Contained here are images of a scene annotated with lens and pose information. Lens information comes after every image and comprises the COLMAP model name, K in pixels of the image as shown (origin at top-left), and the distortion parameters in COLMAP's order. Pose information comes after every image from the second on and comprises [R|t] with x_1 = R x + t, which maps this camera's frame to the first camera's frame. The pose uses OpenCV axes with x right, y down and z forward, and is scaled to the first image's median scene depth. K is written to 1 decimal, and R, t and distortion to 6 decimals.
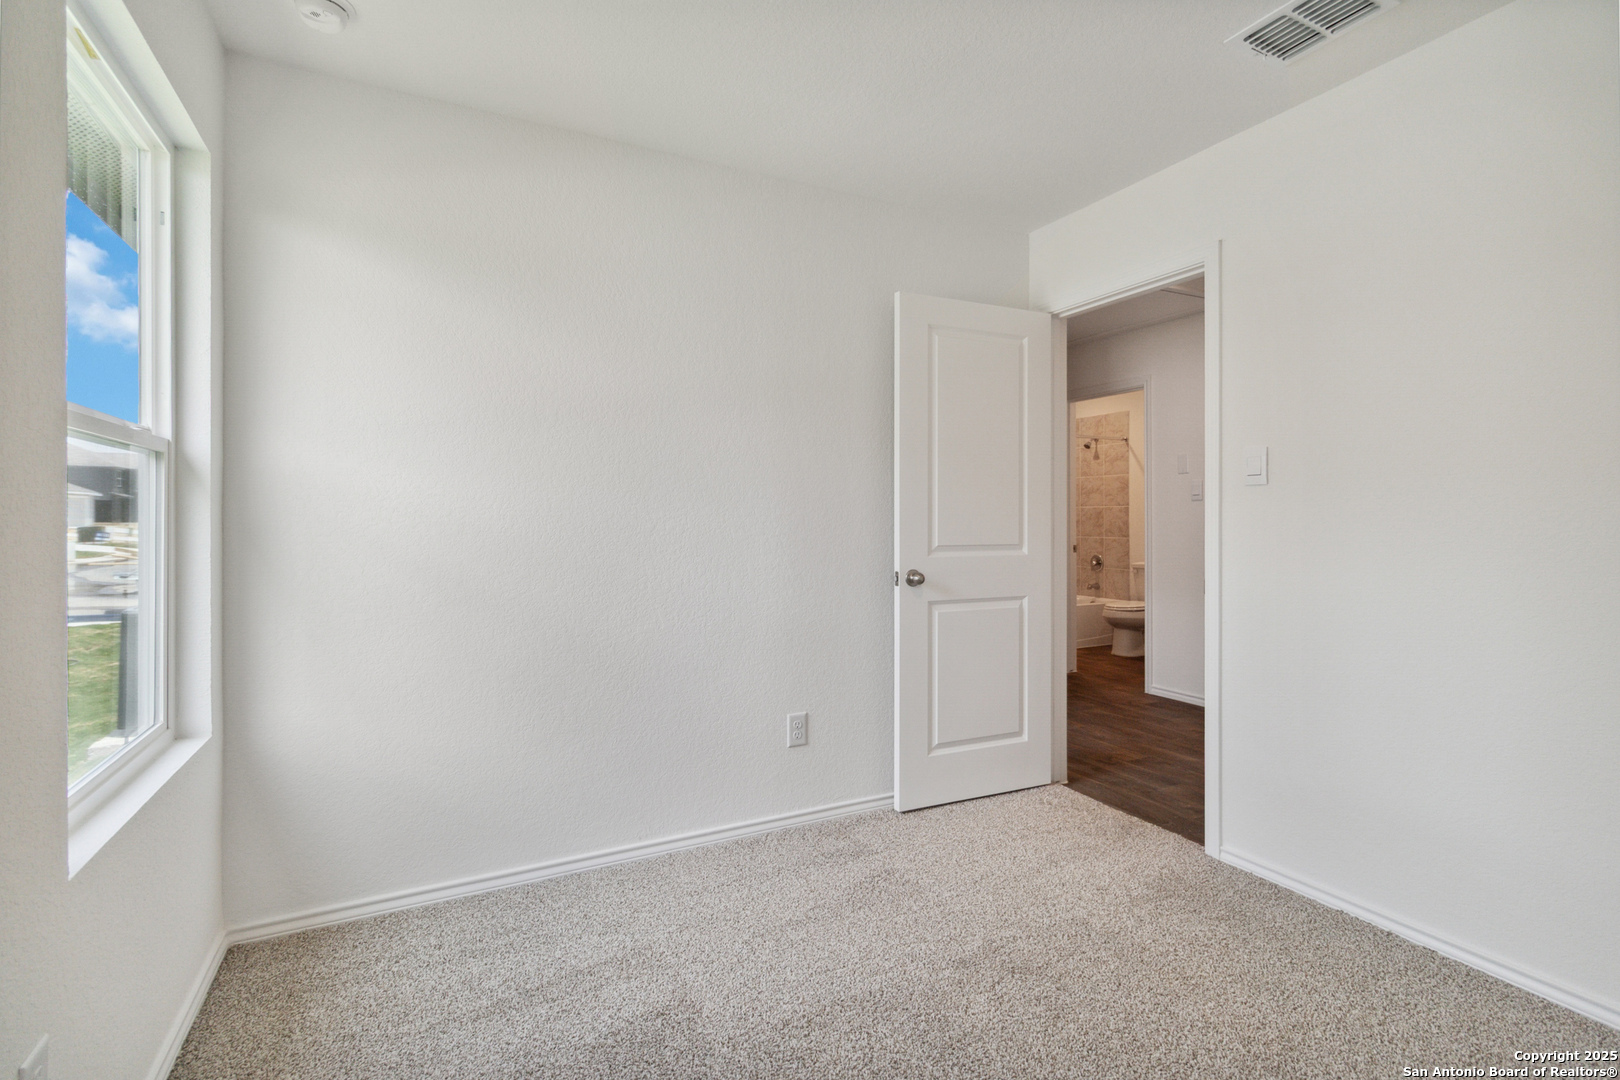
lens RADIAL K [[767.8, 0, 810.3], [0, 767.8, 533.9], [0, 0, 1]] dist [0.001432, 0.000045]
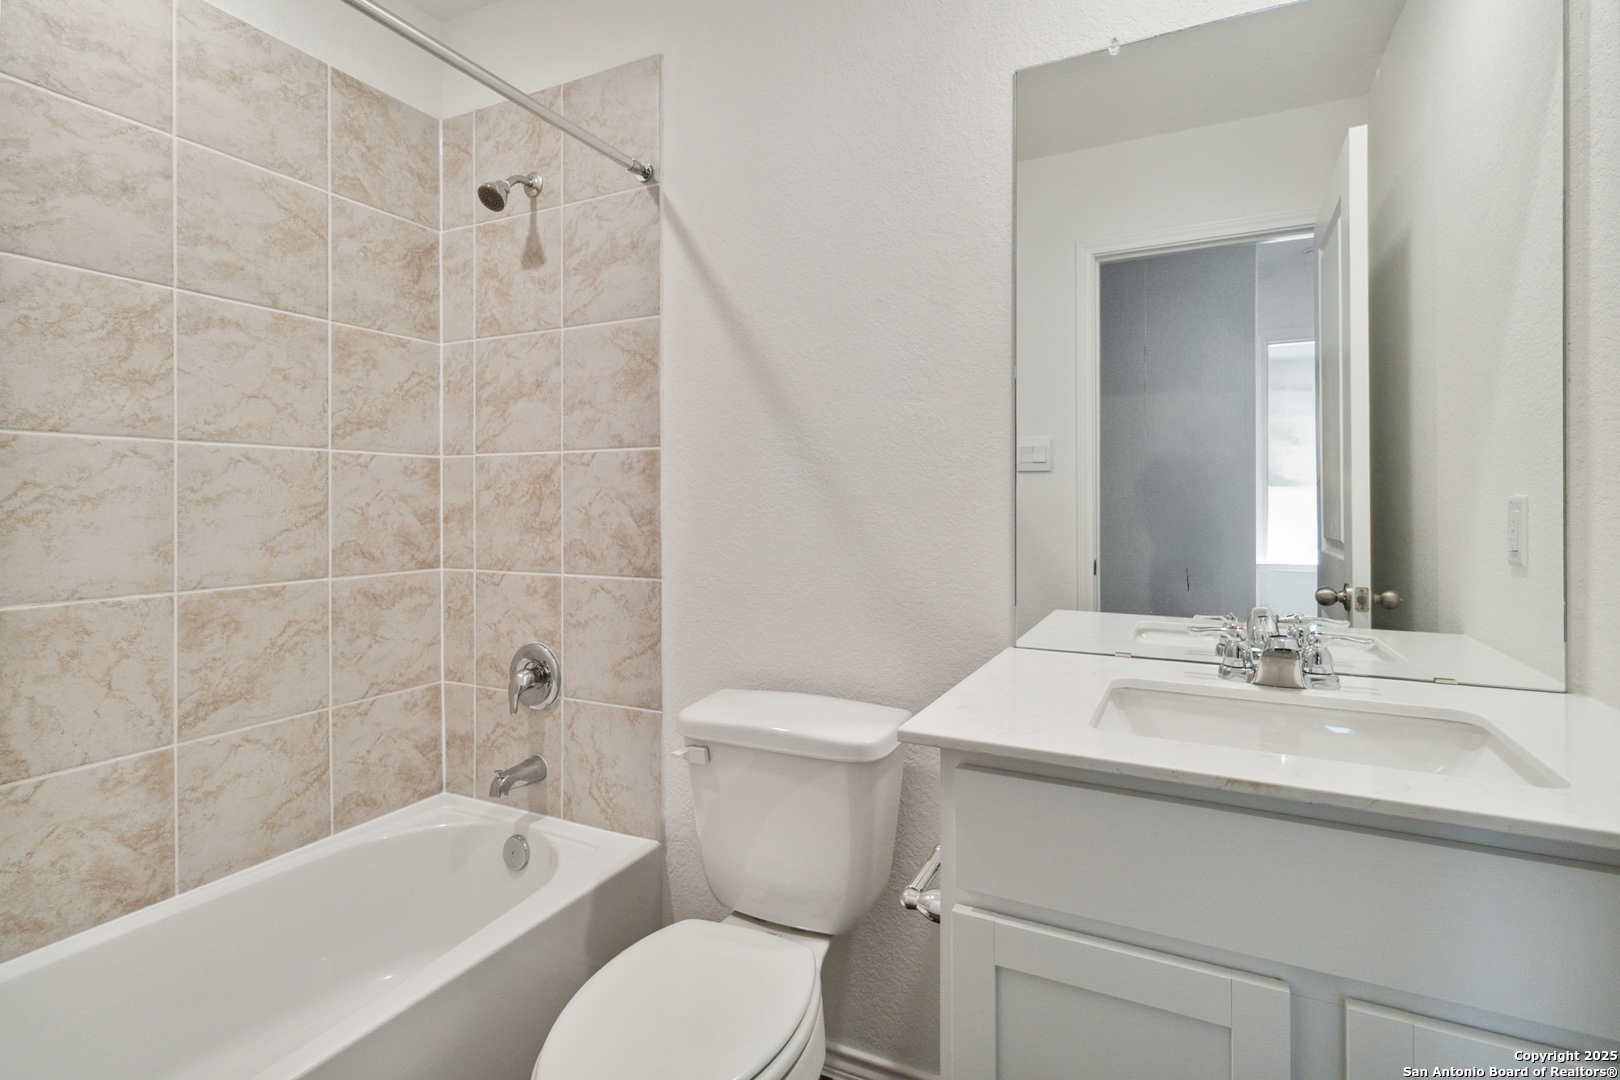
lens RADIAL K [[767.8, 0, 809.7], [0, 767.8, 534.0], [0, 0, 1]] dist [0.001432, 0.000045]
pose [[0.798219, 0.001796, 0.602364, 0.295536], [-0.001549, 0.999998, -0.000928, -0.008785], [-0.602365, -0.000192, 0.798221, 0.749472]]
